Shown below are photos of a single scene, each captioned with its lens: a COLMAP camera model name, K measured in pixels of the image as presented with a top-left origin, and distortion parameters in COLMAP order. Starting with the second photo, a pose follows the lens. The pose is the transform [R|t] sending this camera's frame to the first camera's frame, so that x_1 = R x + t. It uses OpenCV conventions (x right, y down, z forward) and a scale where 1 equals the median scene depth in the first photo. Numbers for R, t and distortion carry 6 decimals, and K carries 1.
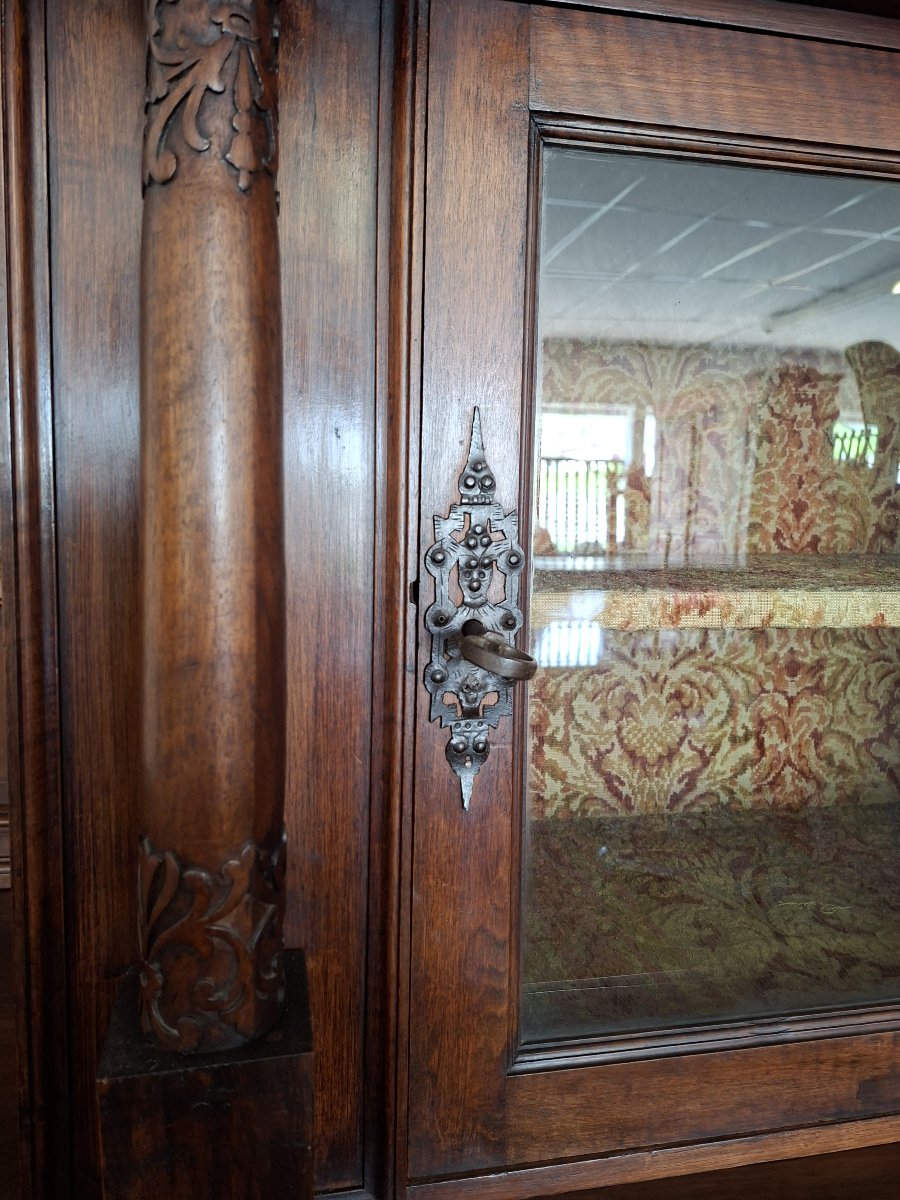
lens RADIAL K [[832.2, 0, 455.7], [0, 832.2, 592.6], [0, 0, 1]] dist [0.076951, -0.060079]
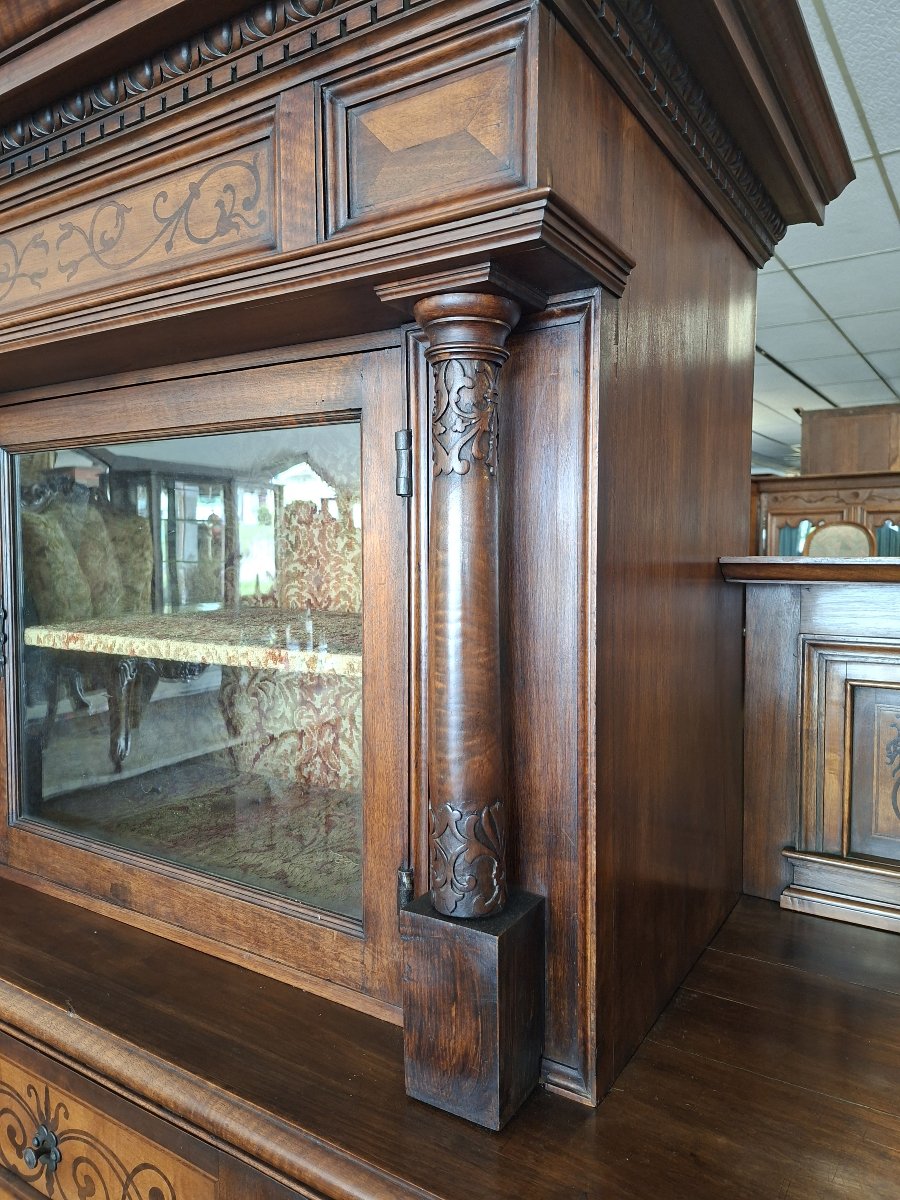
lens RADIAL K [[832.2, 0, 447.7], [0, 832.2, 587.9], [0, 0, 1]] dist [0.076951, -0.060079]
pose [[0.734725, 0.016258, -0.678170, 1.236355], [-0.048826, 0.998387, -0.028963, -0.053837], [0.676606, 0.054392, 0.734334, 0.015005]]
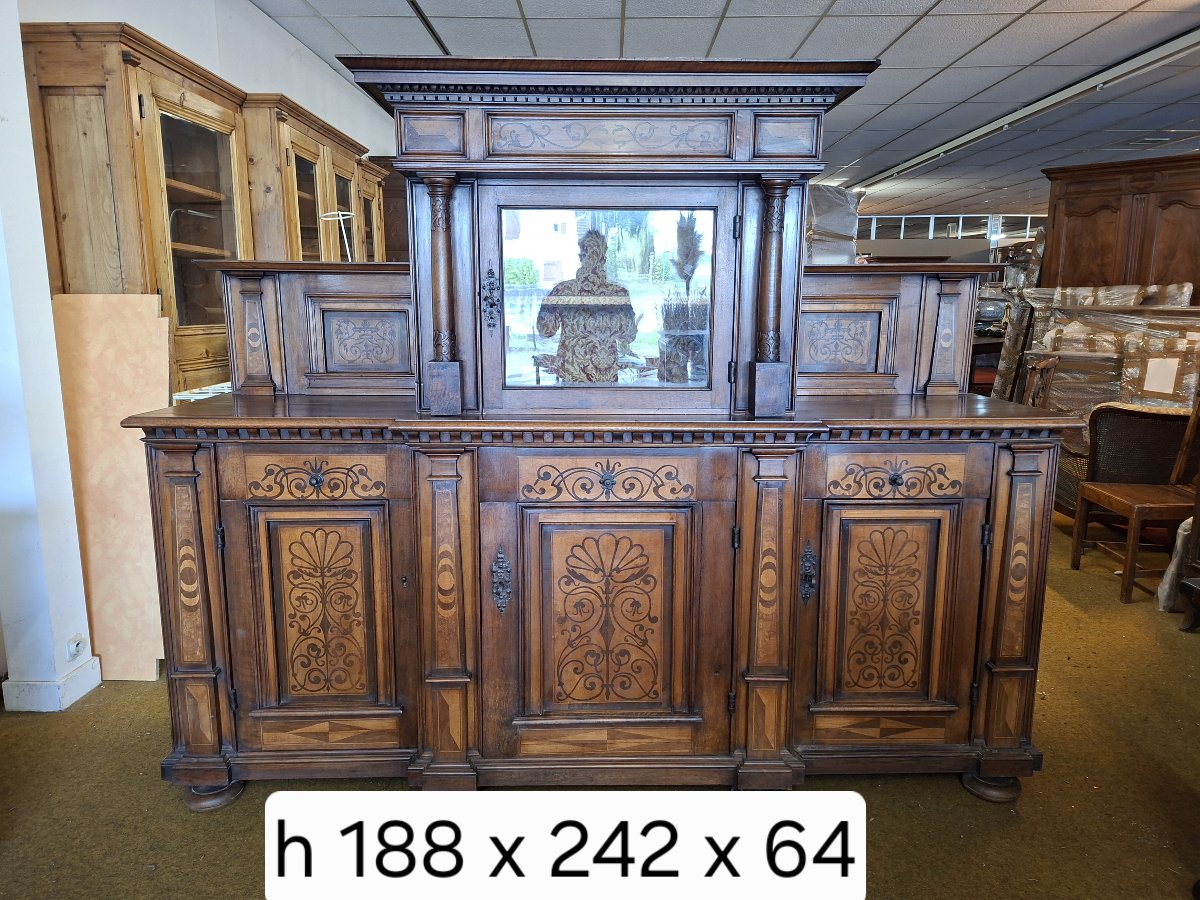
lens RADIAL K [[832.2, 0, 609.2], [0, 832.2, 456.3], [0, 0, 1]] dist [0.076951, -0.060079]
pose [[0.986802, 0.019789, -0.160719, 0.726439], [-0.005100, 0.995810, 0.091302, 0.237680], [0.161853, -0.089278, 0.982768, -1.864612]]
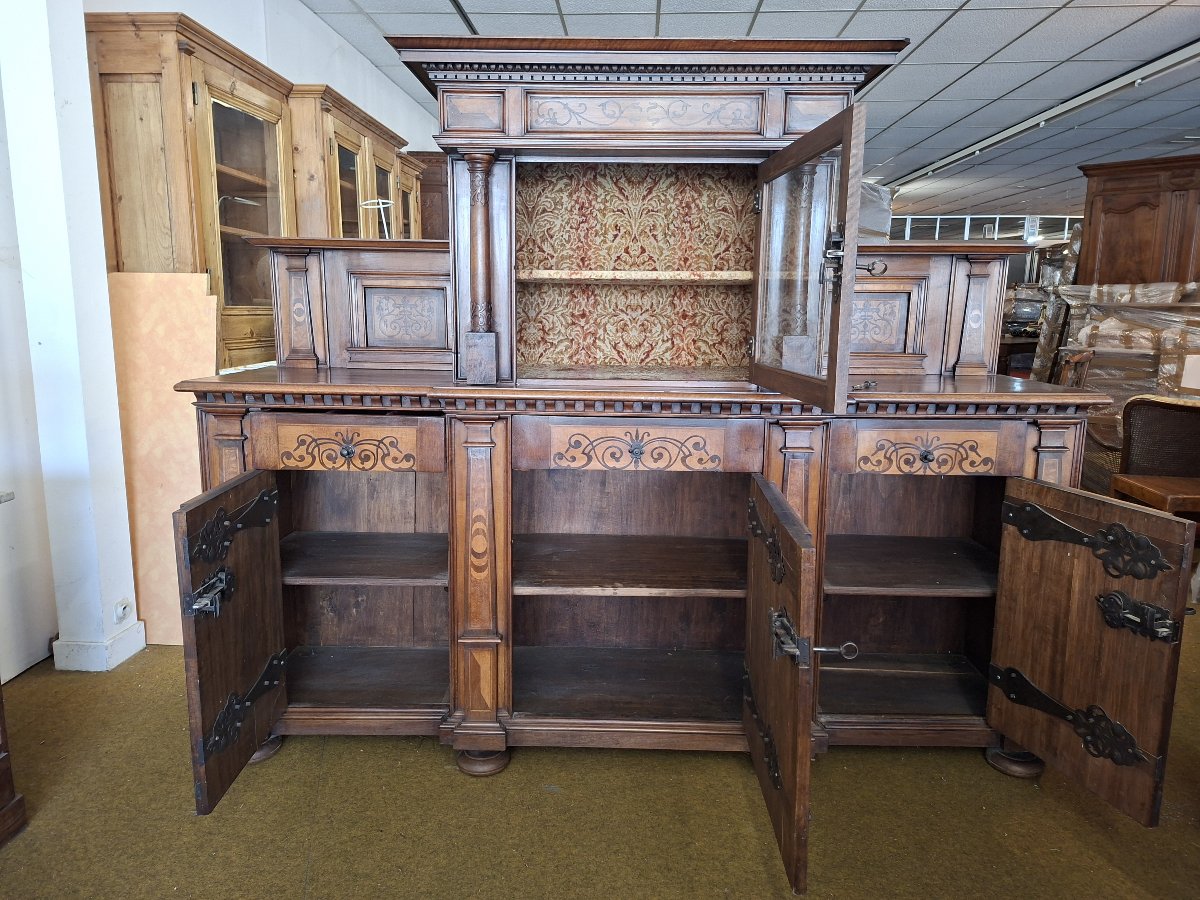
lens RADIAL K [[832.2, 0, 610.5], [0, 832.2, 446.1], [0, 0, 1]] dist [0.076951, -0.060079]
pose [[0.980640, 0.031541, -0.193263, 0.736543], [-0.016433, 0.996717, 0.079284, 0.318381], [0.195129, -0.074573, 0.977938, -1.934051]]
